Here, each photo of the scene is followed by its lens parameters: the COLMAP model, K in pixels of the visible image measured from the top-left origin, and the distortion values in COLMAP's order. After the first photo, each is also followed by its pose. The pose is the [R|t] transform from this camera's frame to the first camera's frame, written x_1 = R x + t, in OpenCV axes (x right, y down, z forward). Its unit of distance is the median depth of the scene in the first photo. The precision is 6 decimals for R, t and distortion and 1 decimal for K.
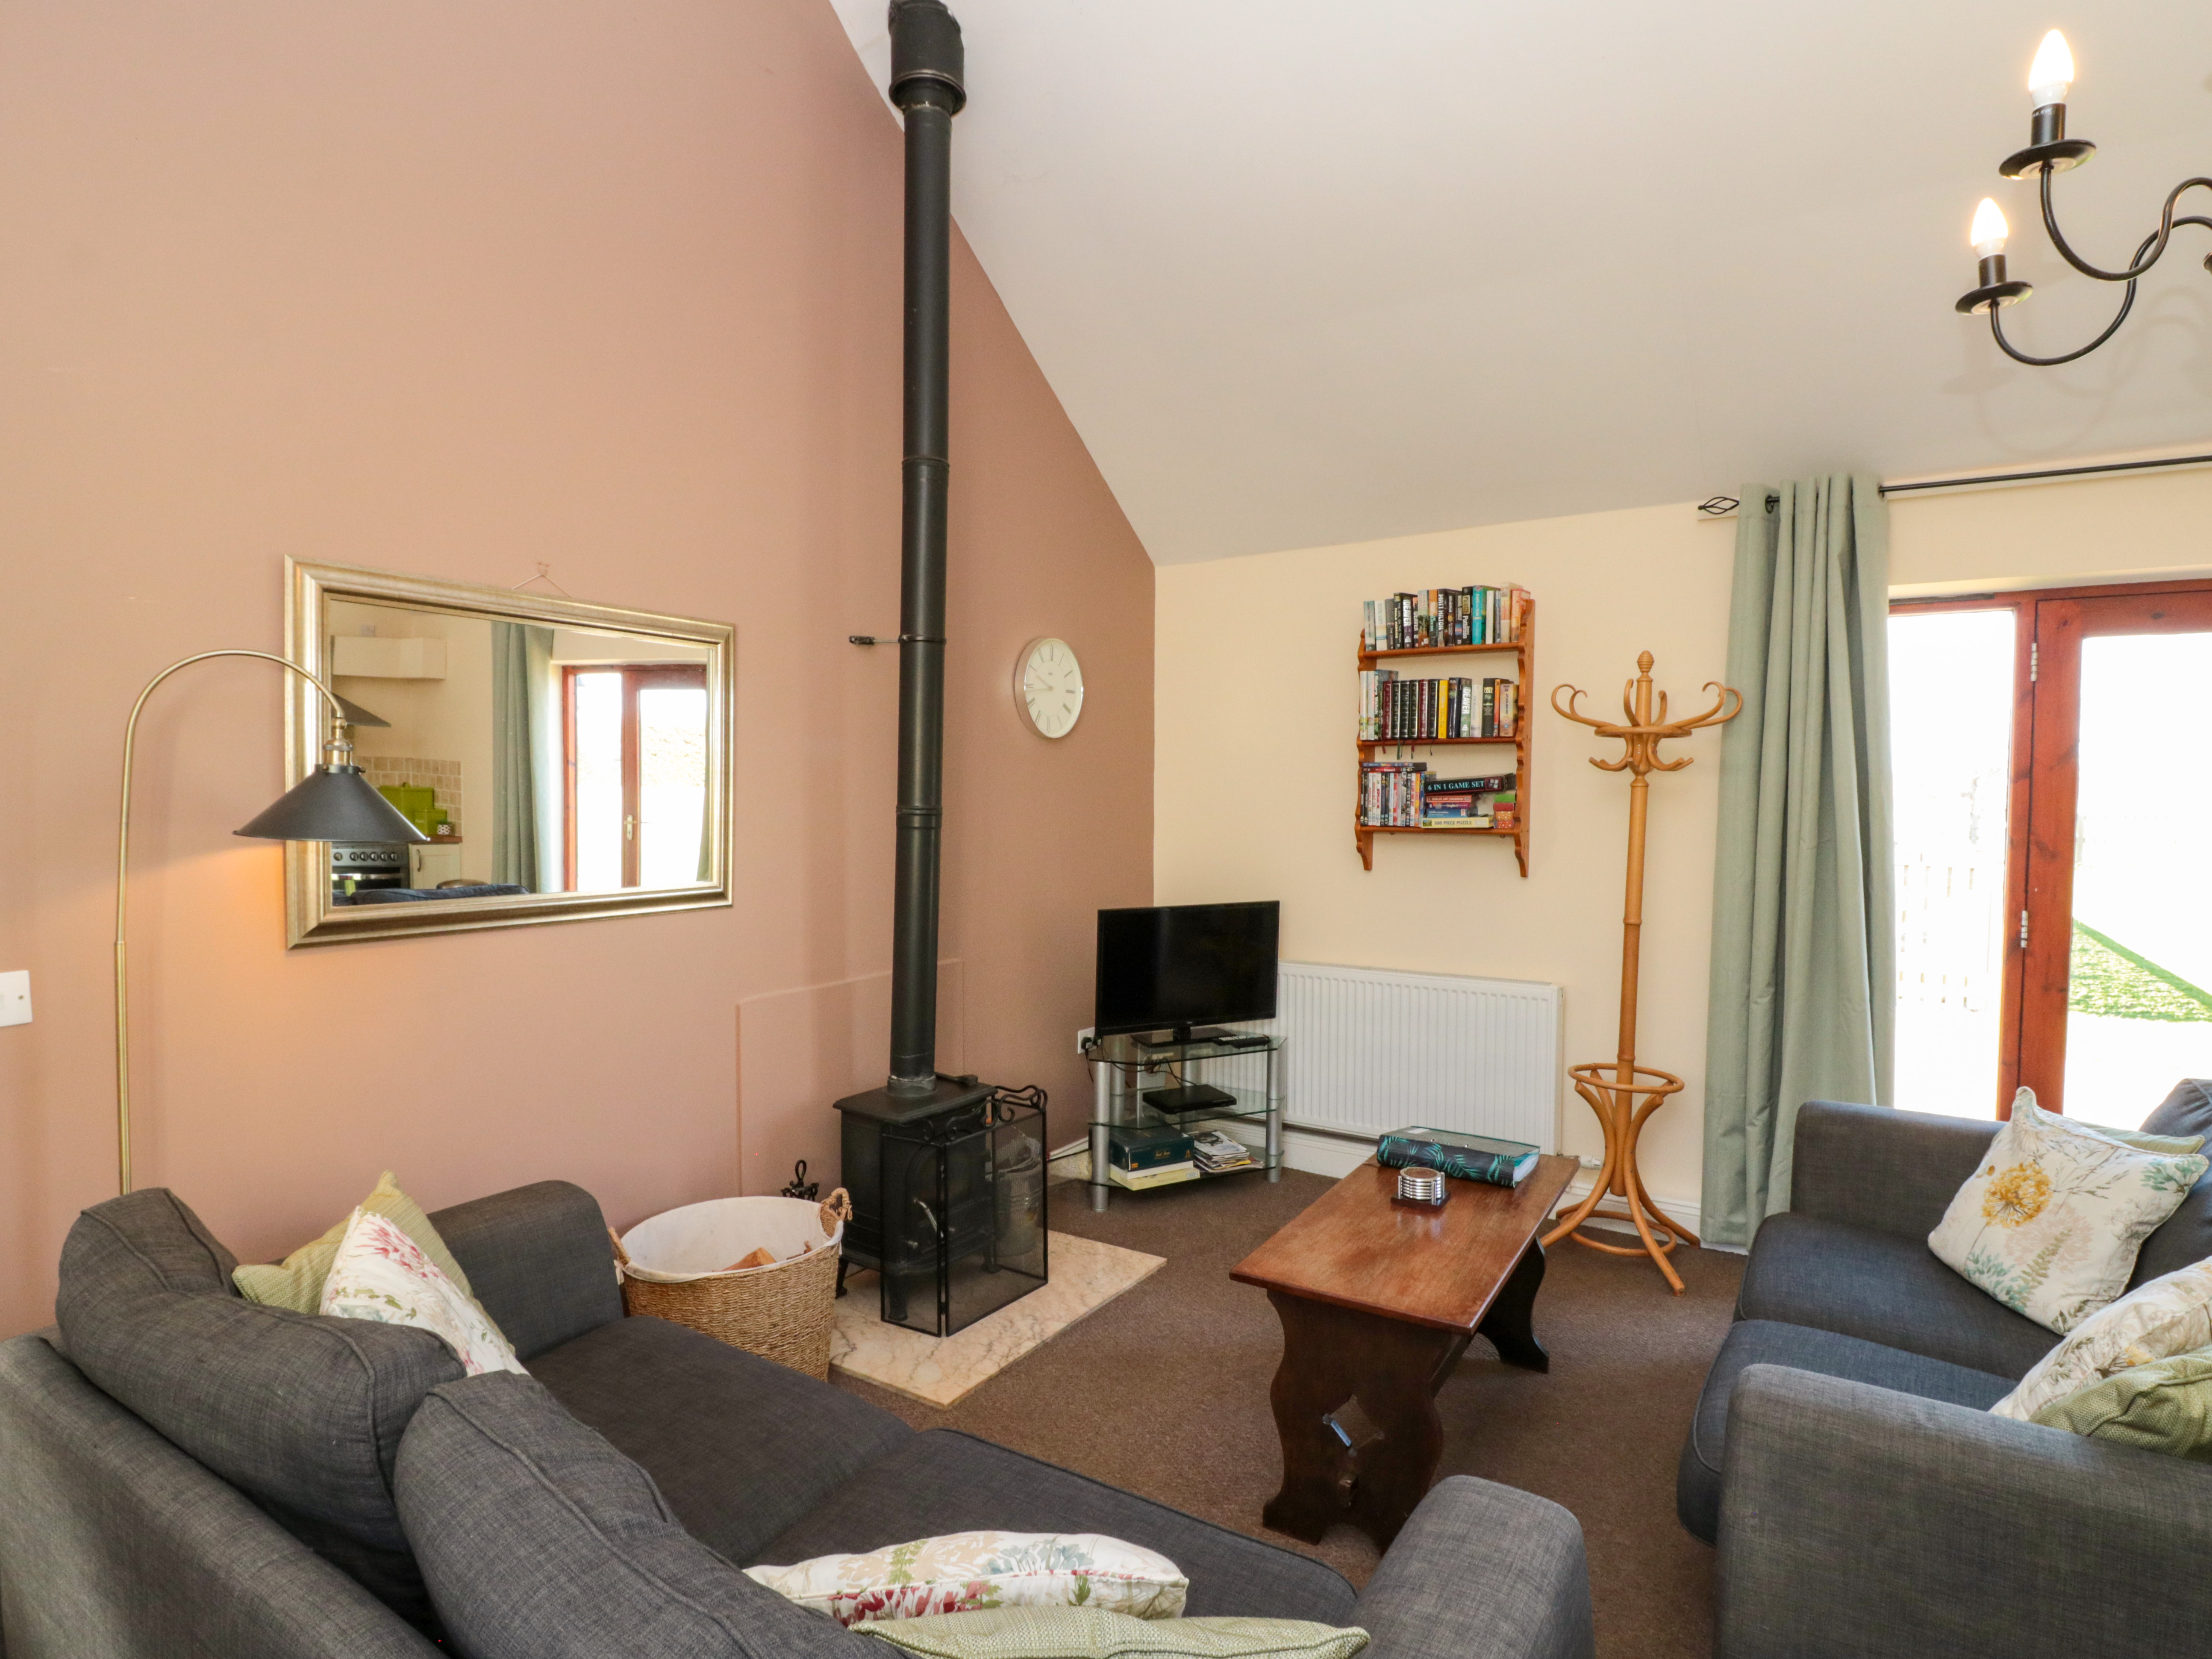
lens RADIAL K [[1167.9, 0, 1104.4], [0, 1167.9, 834.2], [0, 0, 1]] dist [0.002143, -0.012498]
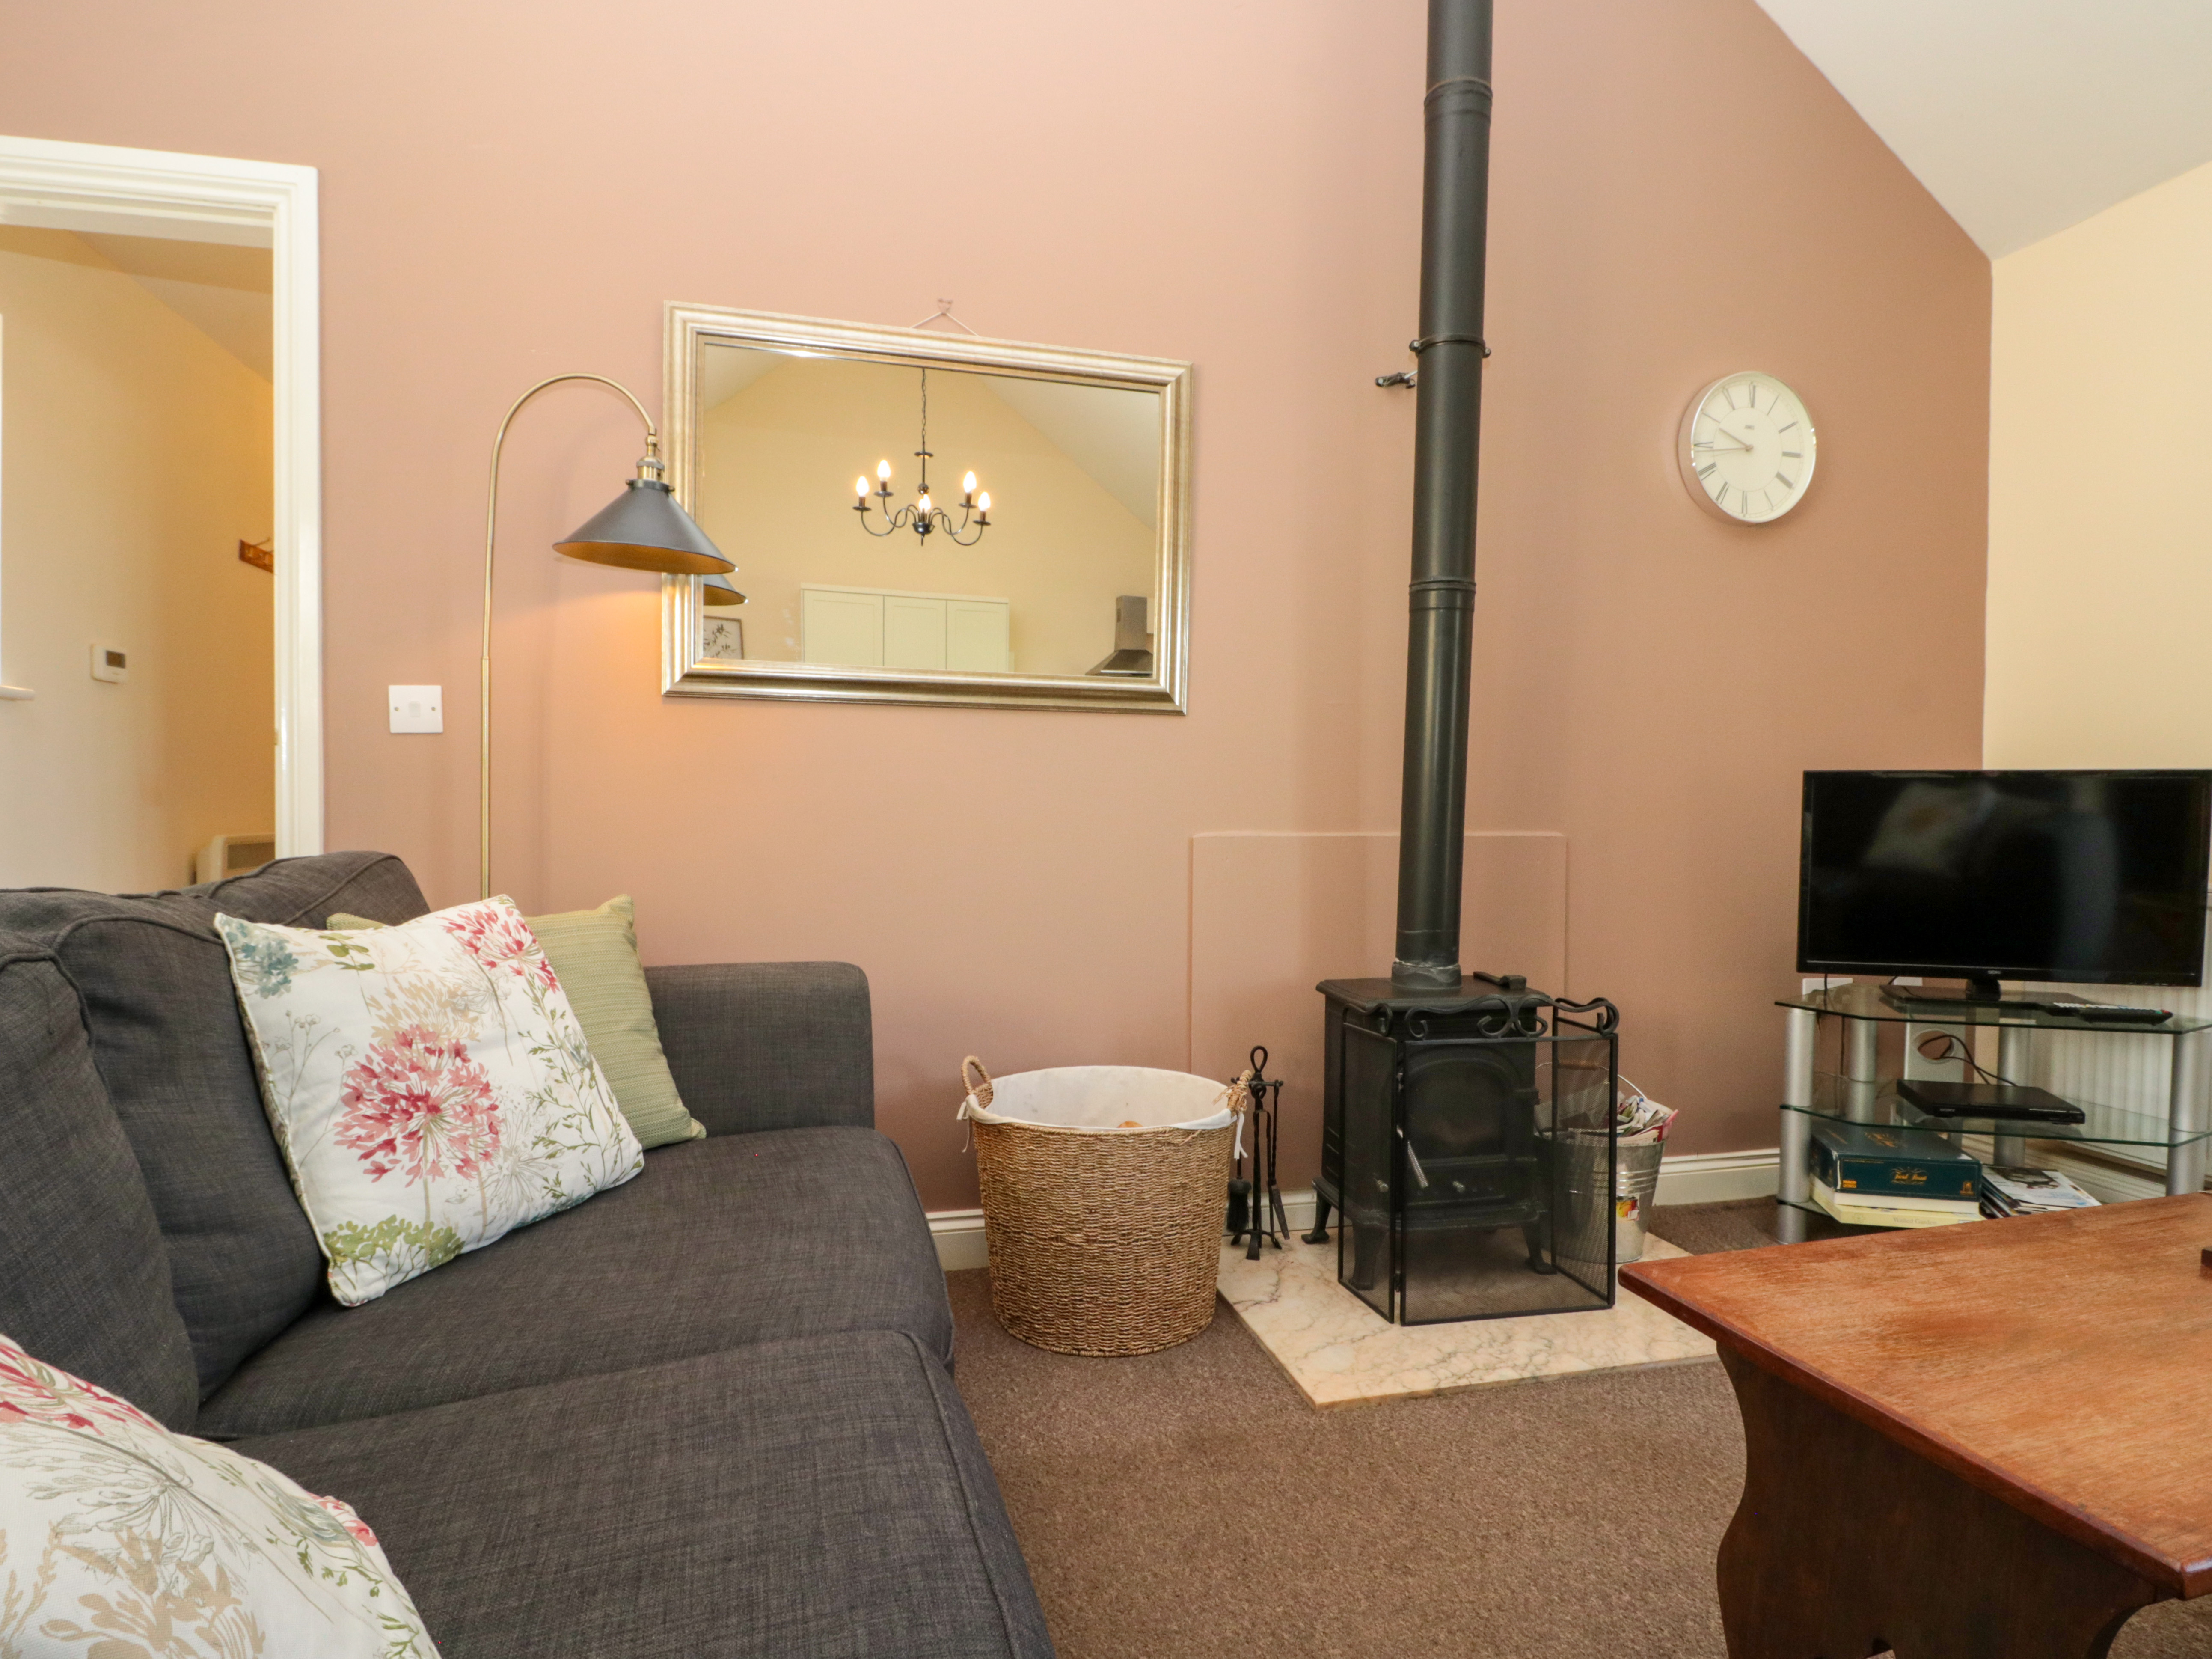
lens RADIAL K [[1181.5, 0, 1125.4], [0, 1181.5, 833.4], [0, 0, 1]] dist [0.004245, -0.010561]
pose [[0.741043, 0.018291, -0.671208, 0.158064], [-0.031506, 0.999475, -0.007548, 0.118787], [0.670718, 0.026741, 0.741231, 0.288468]]
